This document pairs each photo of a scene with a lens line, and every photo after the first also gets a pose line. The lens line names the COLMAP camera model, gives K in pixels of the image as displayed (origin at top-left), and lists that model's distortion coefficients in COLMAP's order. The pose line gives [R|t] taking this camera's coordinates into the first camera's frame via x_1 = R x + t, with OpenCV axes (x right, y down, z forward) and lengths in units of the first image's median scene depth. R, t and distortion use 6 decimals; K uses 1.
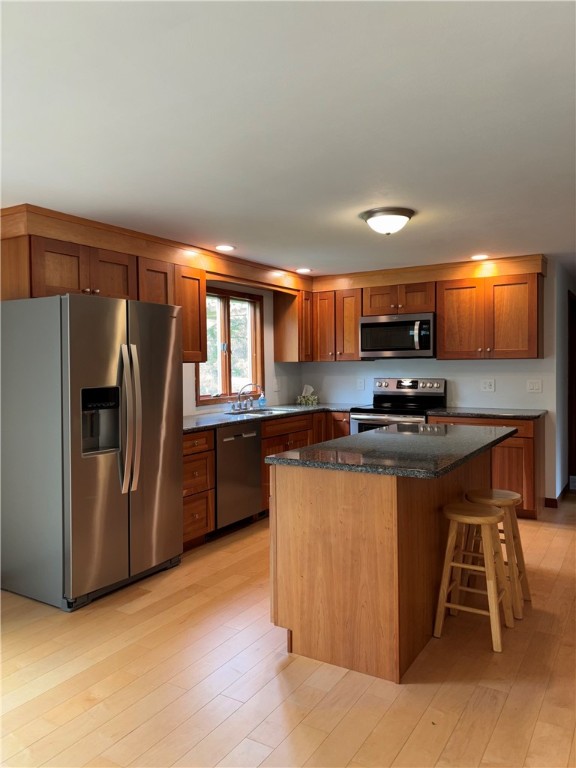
lens RADIAL K [[584.7, 0, 282.3], [0, 584.7, 384.4], [0, 0, 1]] dist [0.049352, -0.048023]
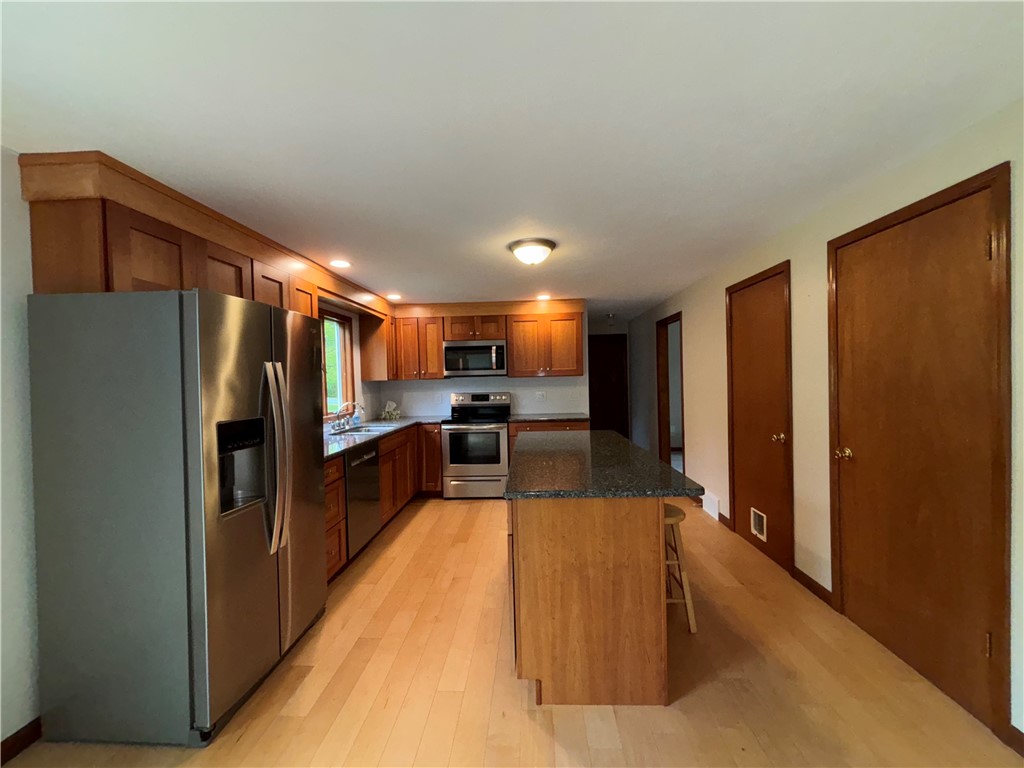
lens RADIAL K [[418.4, 0, 515.2], [0, 418.4, 388.4], [0, 0, 1]] dist [0.003096, 0.000619]
pose [[0.873762, -0.023546, 0.485783, -0.168112], [0.030552, 0.999512, -0.006507, -0.013433], [-0.485393, 0.020527, 0.874055, 0.235880]]
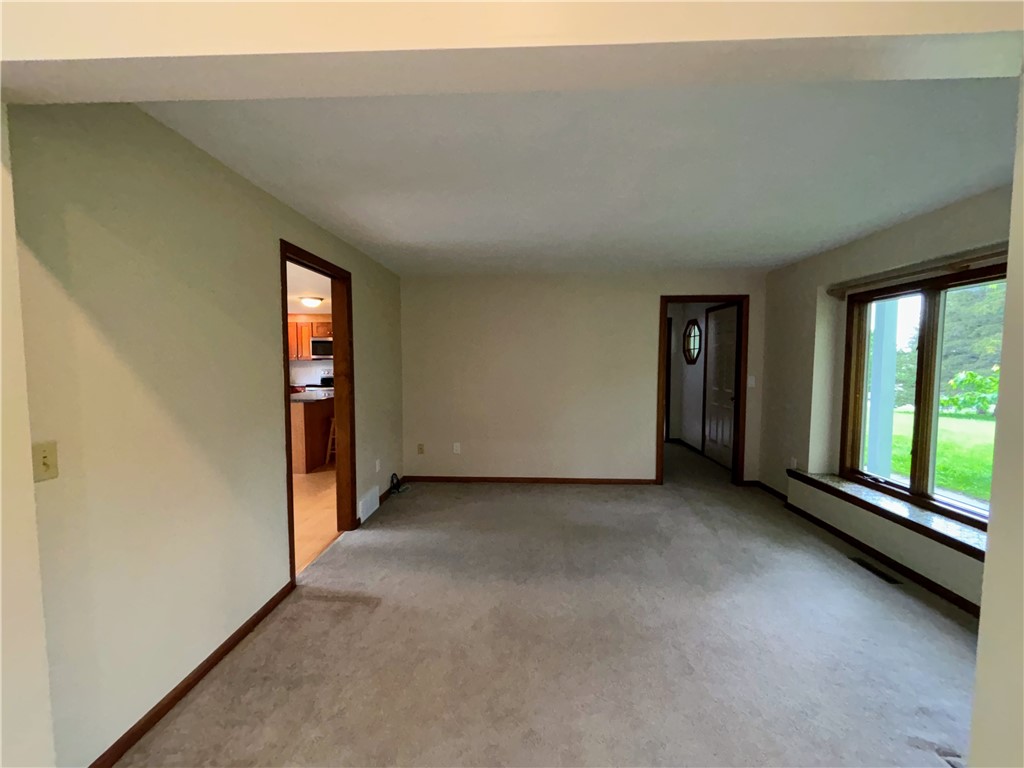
lens RADIAL K [[418.4, 0, 515.3], [0, 418.4, 390.2], [0, 0, 1]] dist [0.003096, 0.000619]
pose [[0.868469, -0.014920, 0.495519, 0.035439], [-0.002635, 0.999394, 0.034710, 0.009481], [-0.495737, -0.031450, 0.867903, -0.601920]]
